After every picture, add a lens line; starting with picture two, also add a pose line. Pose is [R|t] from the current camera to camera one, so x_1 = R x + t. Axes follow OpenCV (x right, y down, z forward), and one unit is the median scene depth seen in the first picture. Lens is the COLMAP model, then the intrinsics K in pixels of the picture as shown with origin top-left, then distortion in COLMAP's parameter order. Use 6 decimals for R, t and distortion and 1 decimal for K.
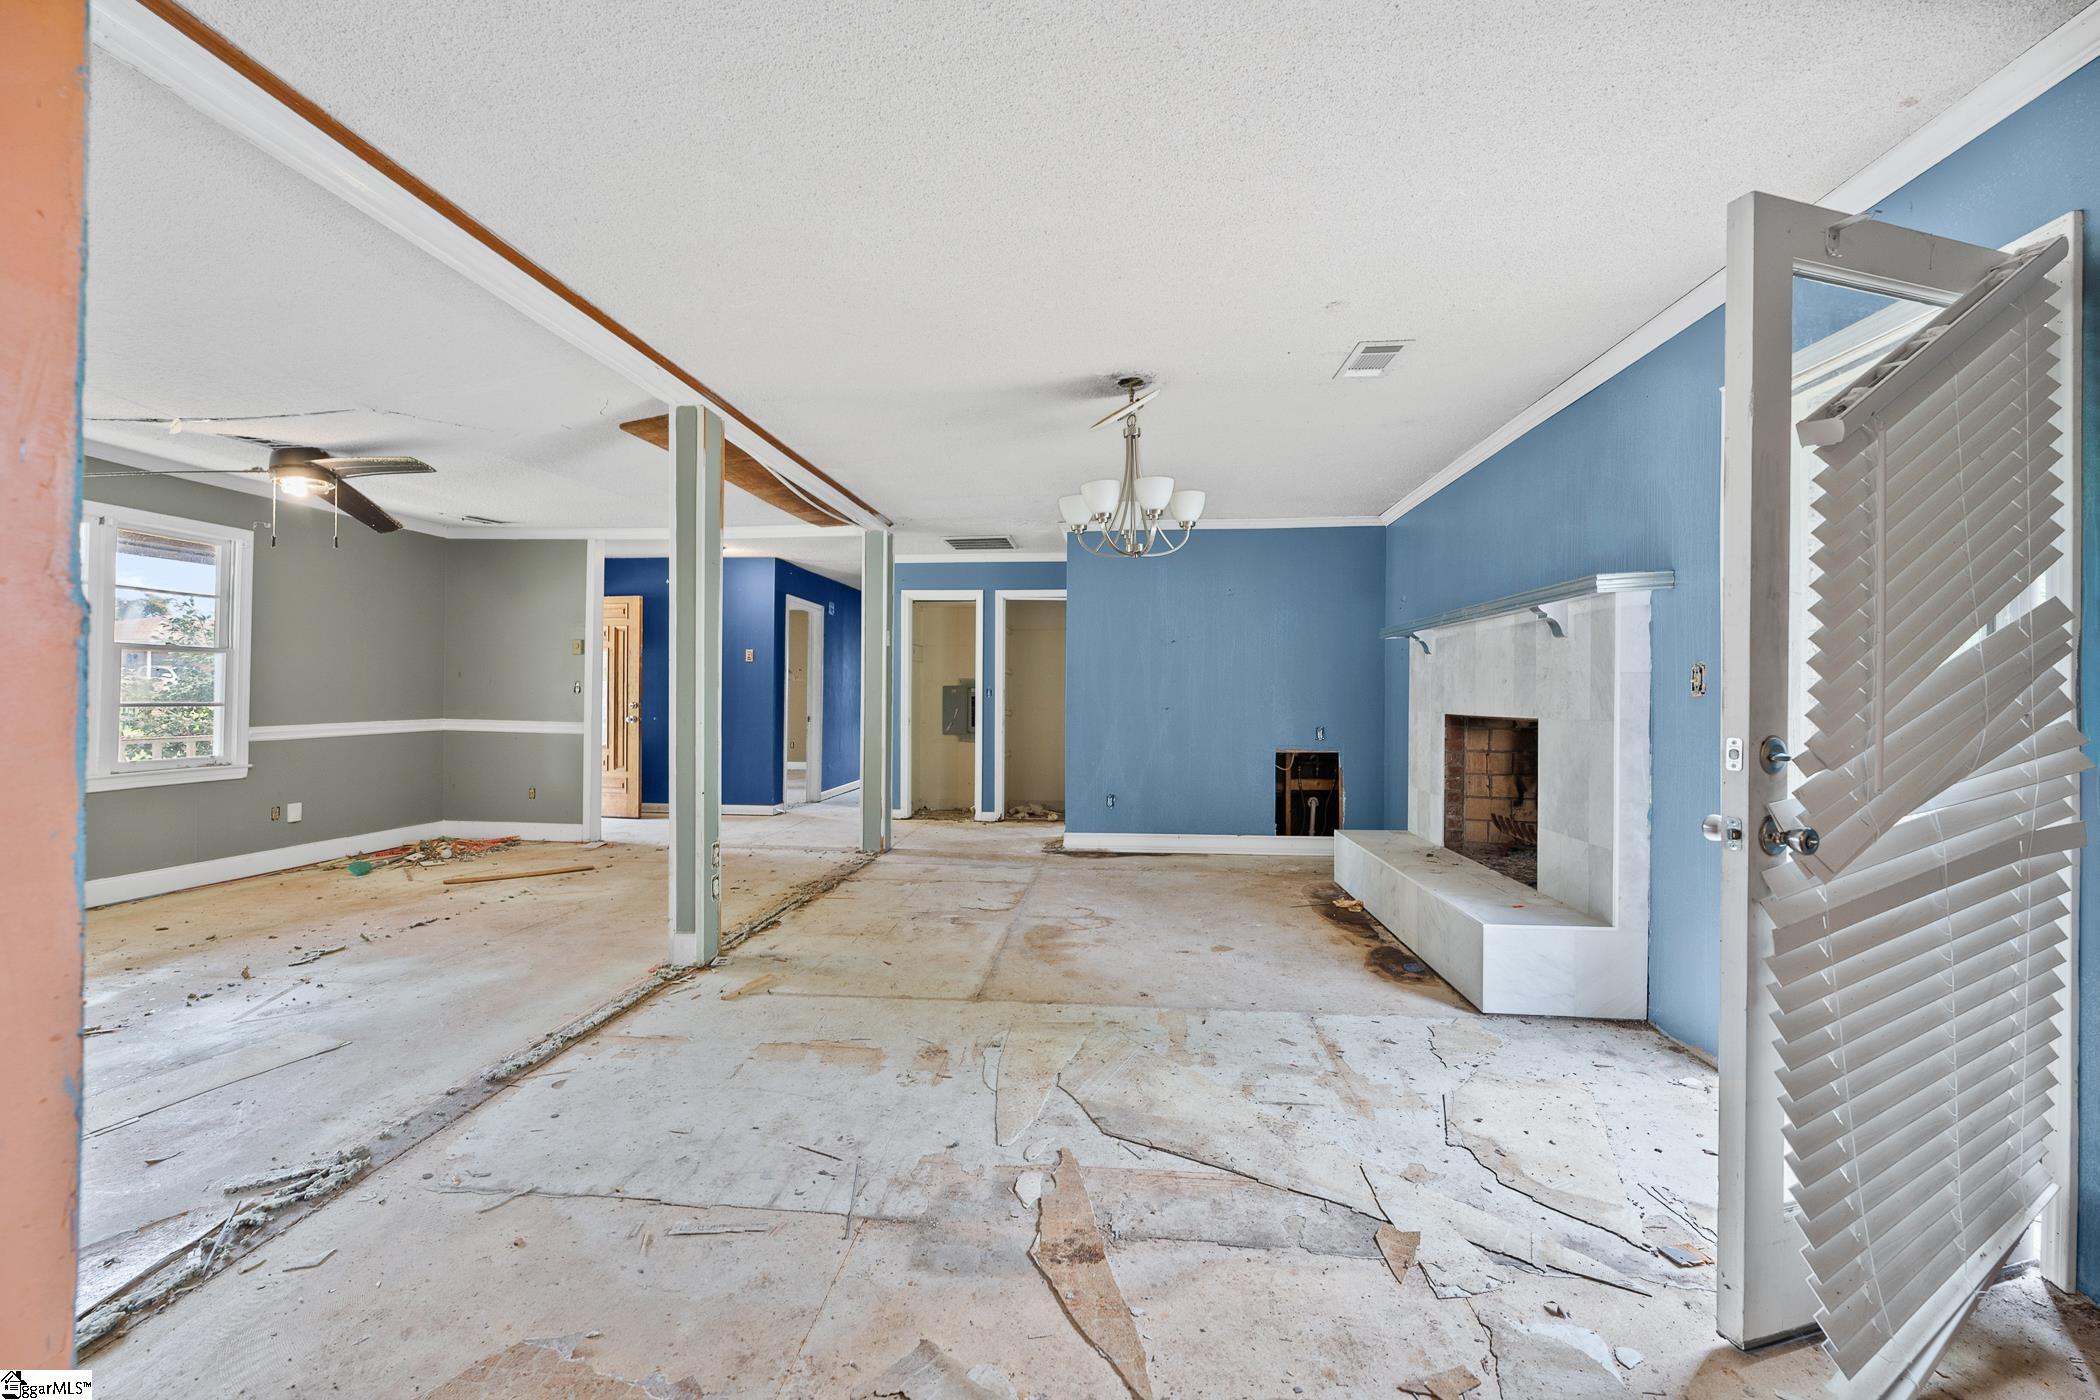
lens RADIAL K [[830.5, 0, 1050.0], [0, 830.5, 700.0], [0, 0, 1]] dist [0.000581, -0.000133]
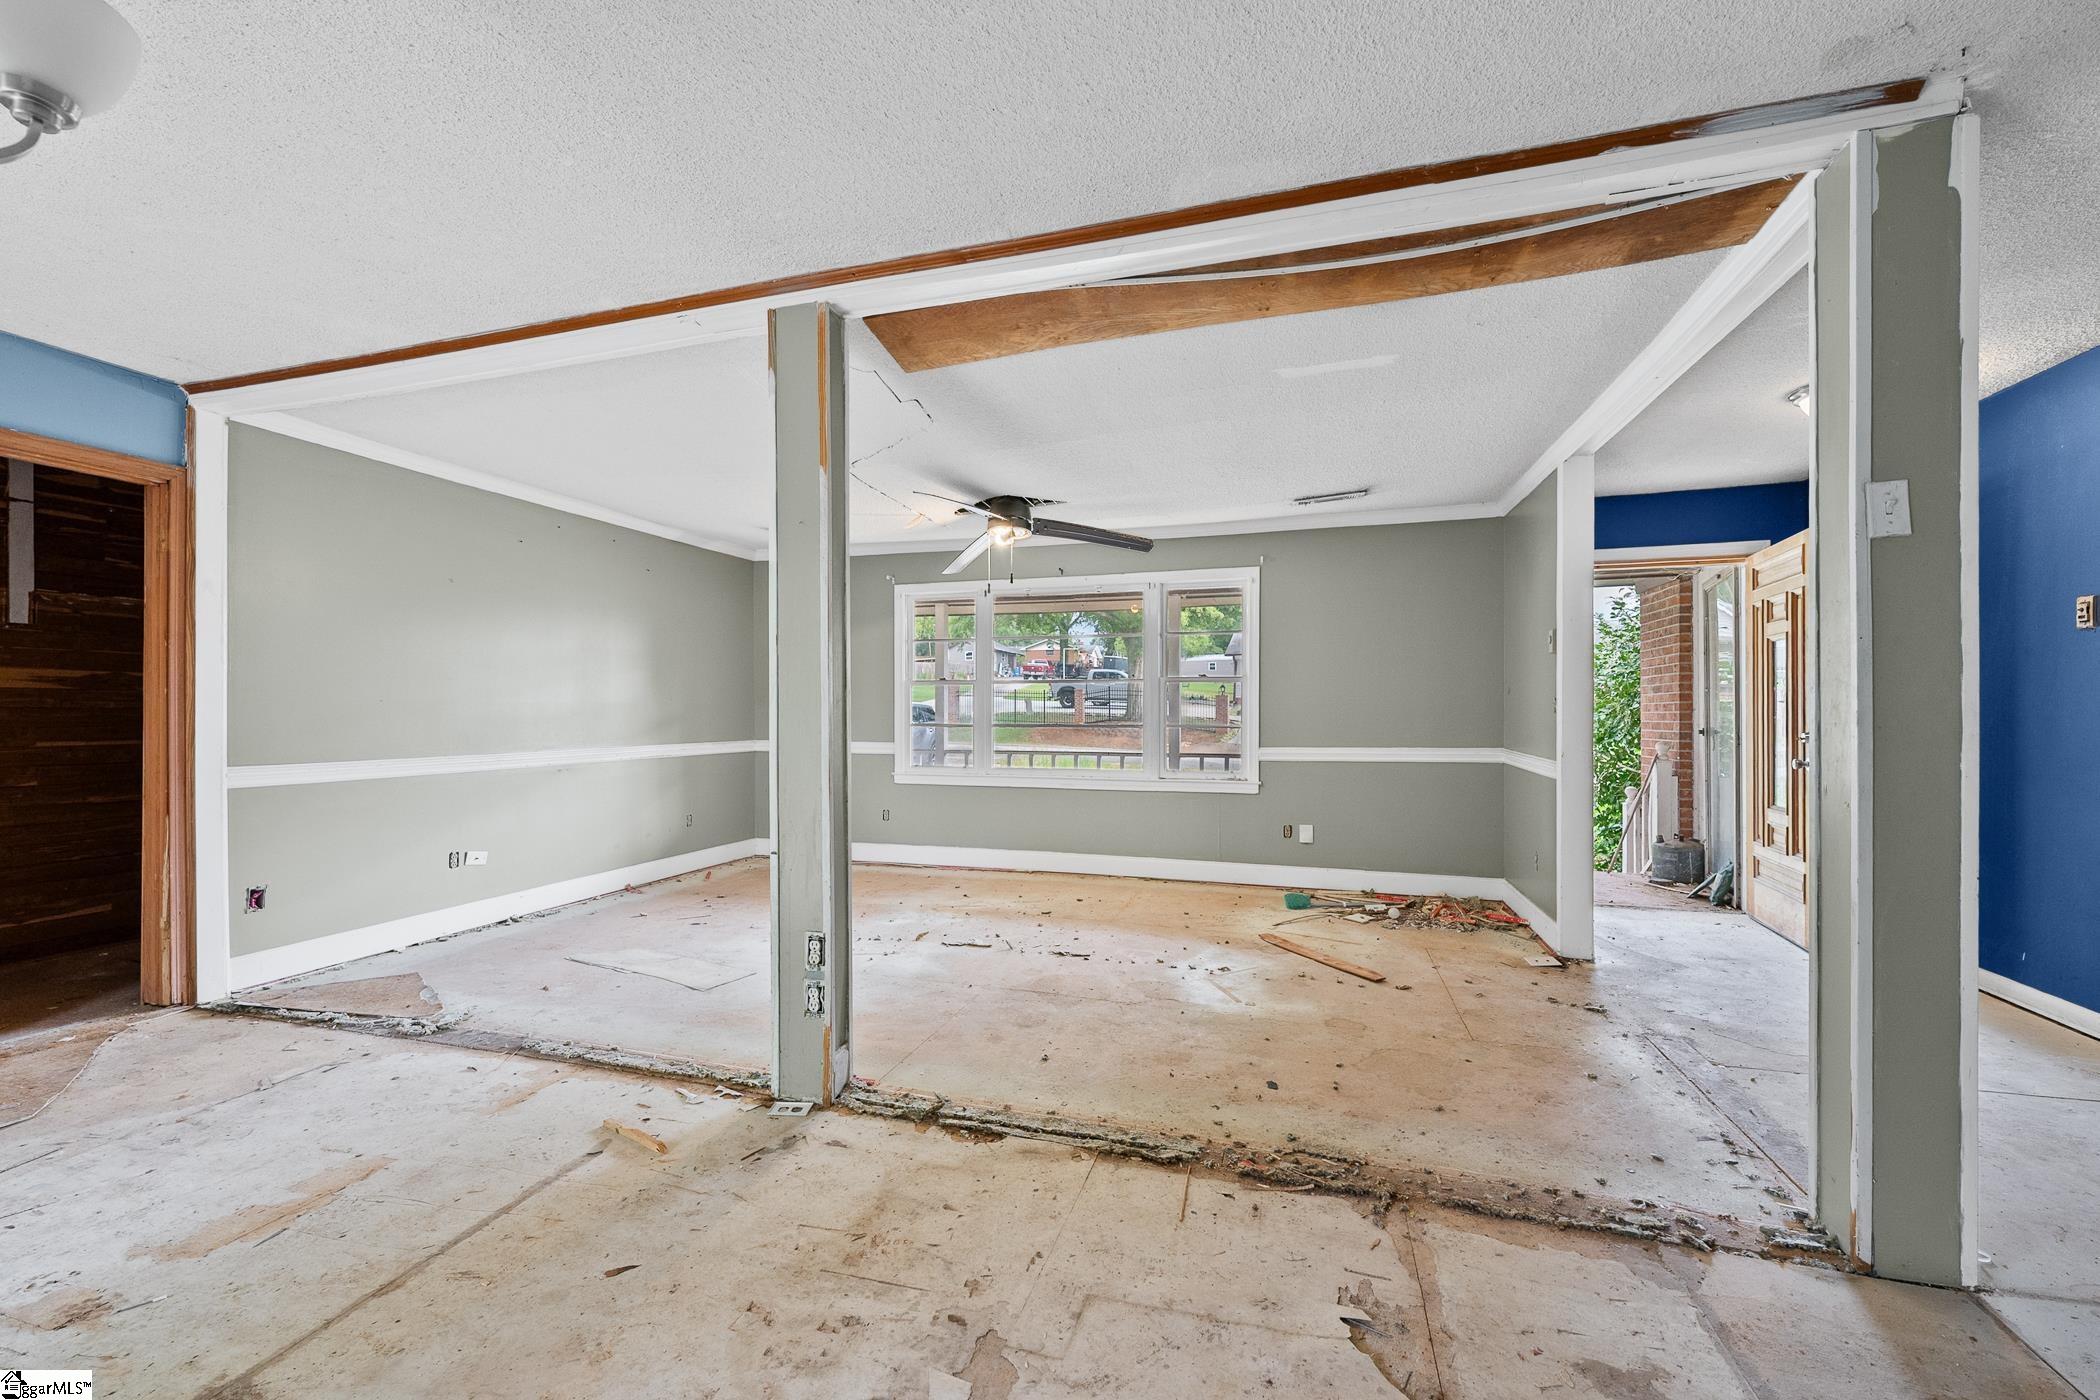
lens RADIAL K [[842.6, 0, 1048.0], [0, 842.6, 710.0], [0, 0, 1]] dist [-0.001392, -0.000068]
pose [[-0.200967, -0.011713, -0.979528, 0.246069], [-0.008083, 0.999914, -0.010298, -0.002797], [0.979565, 0.005848, -0.201044, 1.412698]]
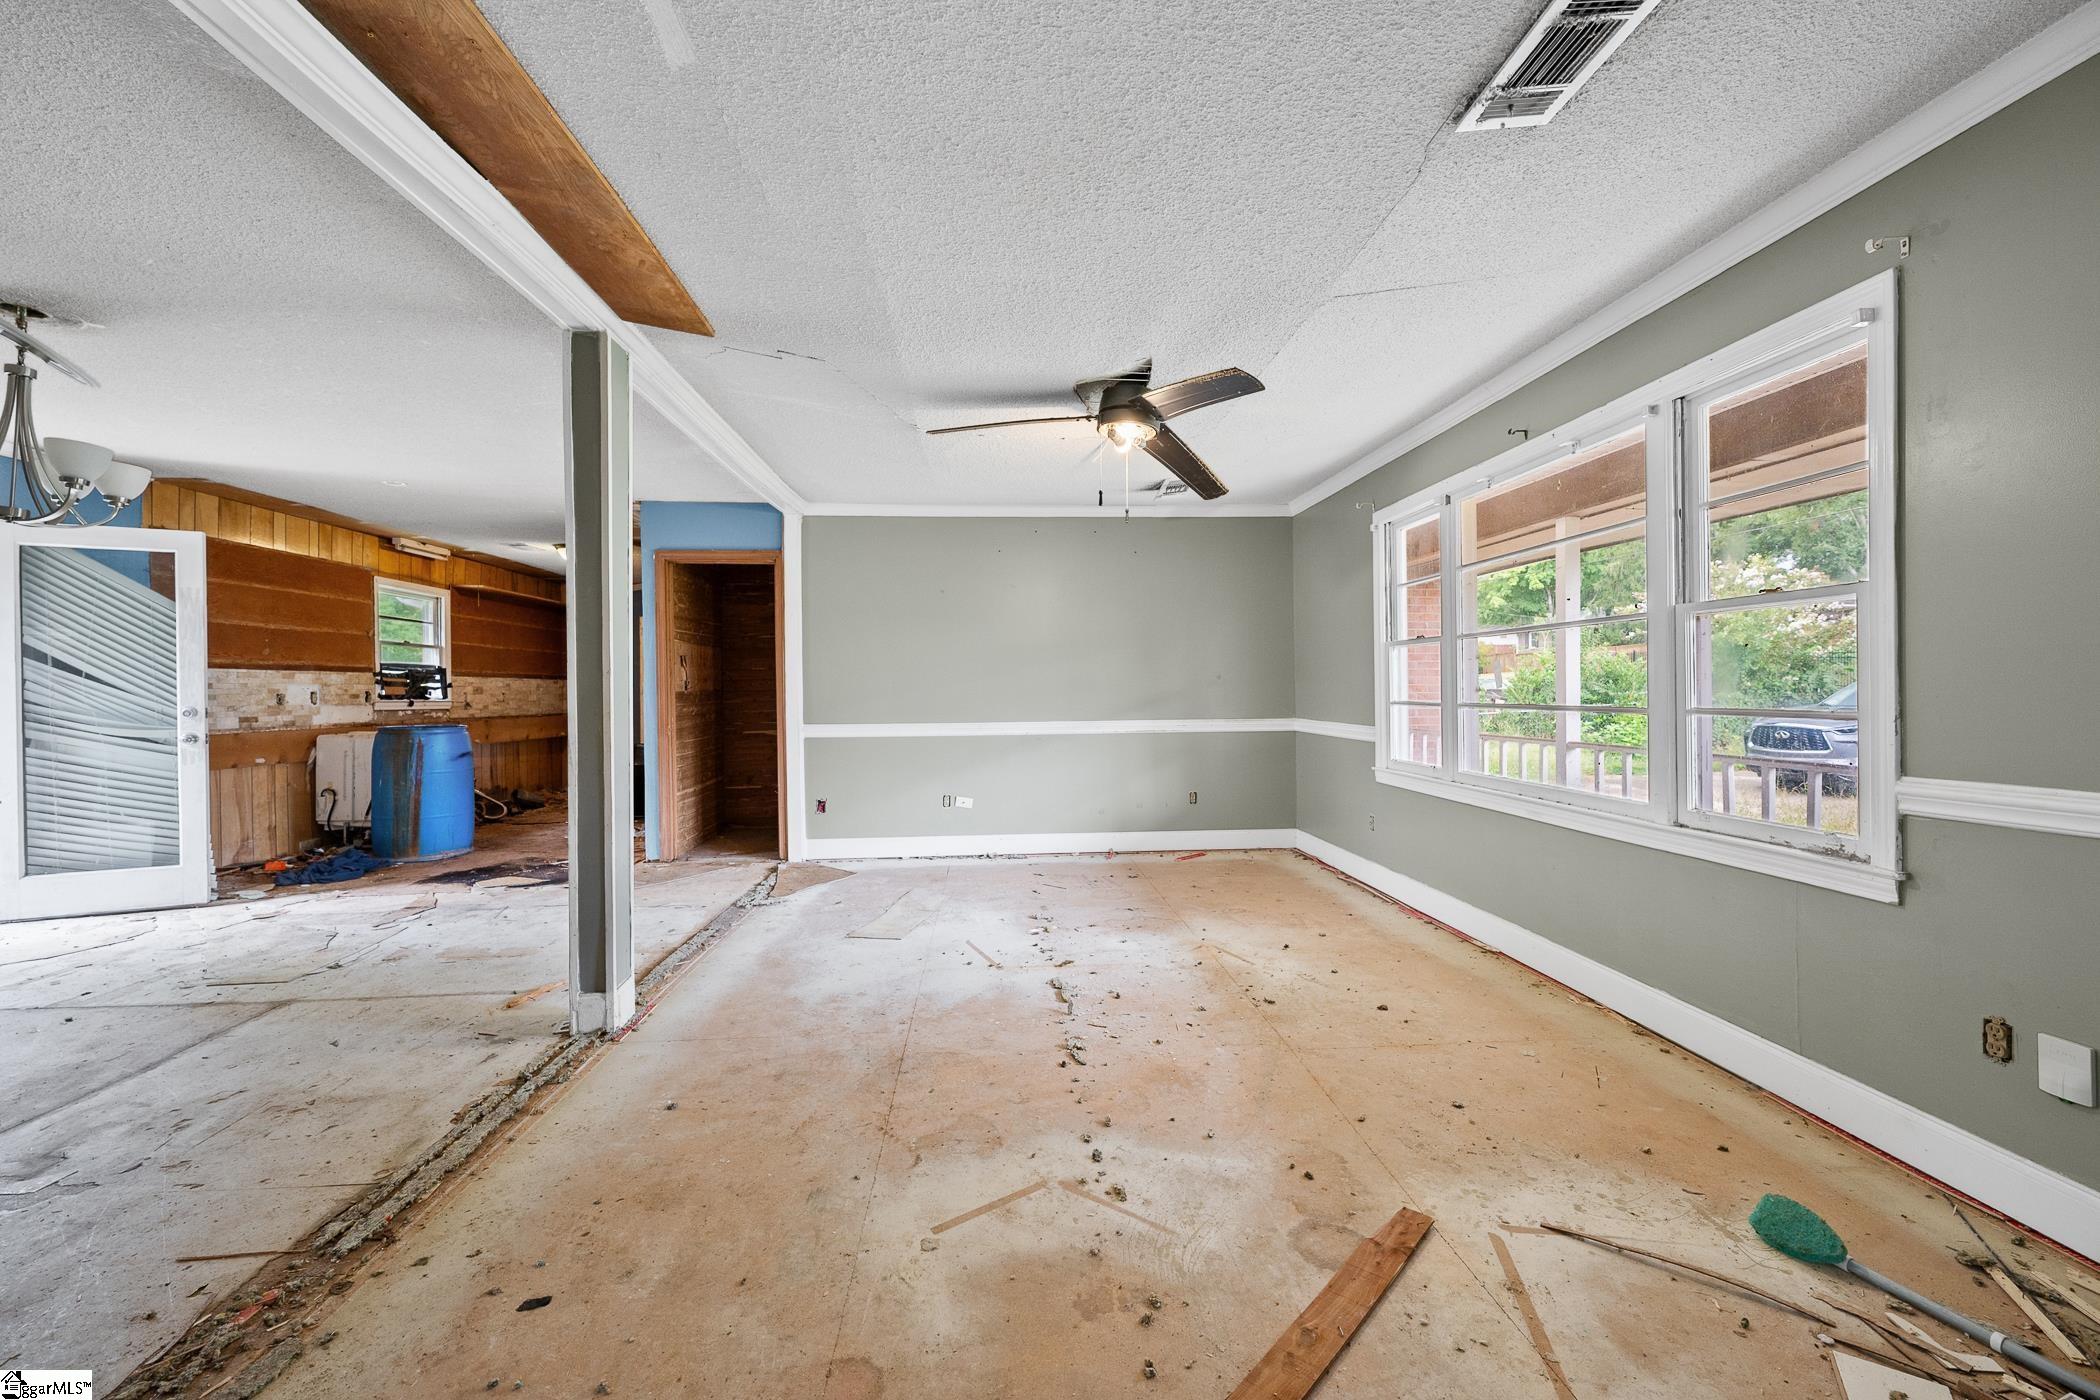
lens RADIAL K [[829.1, 0, 1044.0], [0, 829.1, 694.2], [0, 0, 1]] dist [-0.001051, -0.000083]
pose [[-0.987808, 0.001742, -0.155665, -0.764173], [0.000289, 0.999956, 0.009358, -0.012190], [0.155674, 0.009199, -0.987766, 1.957811]]
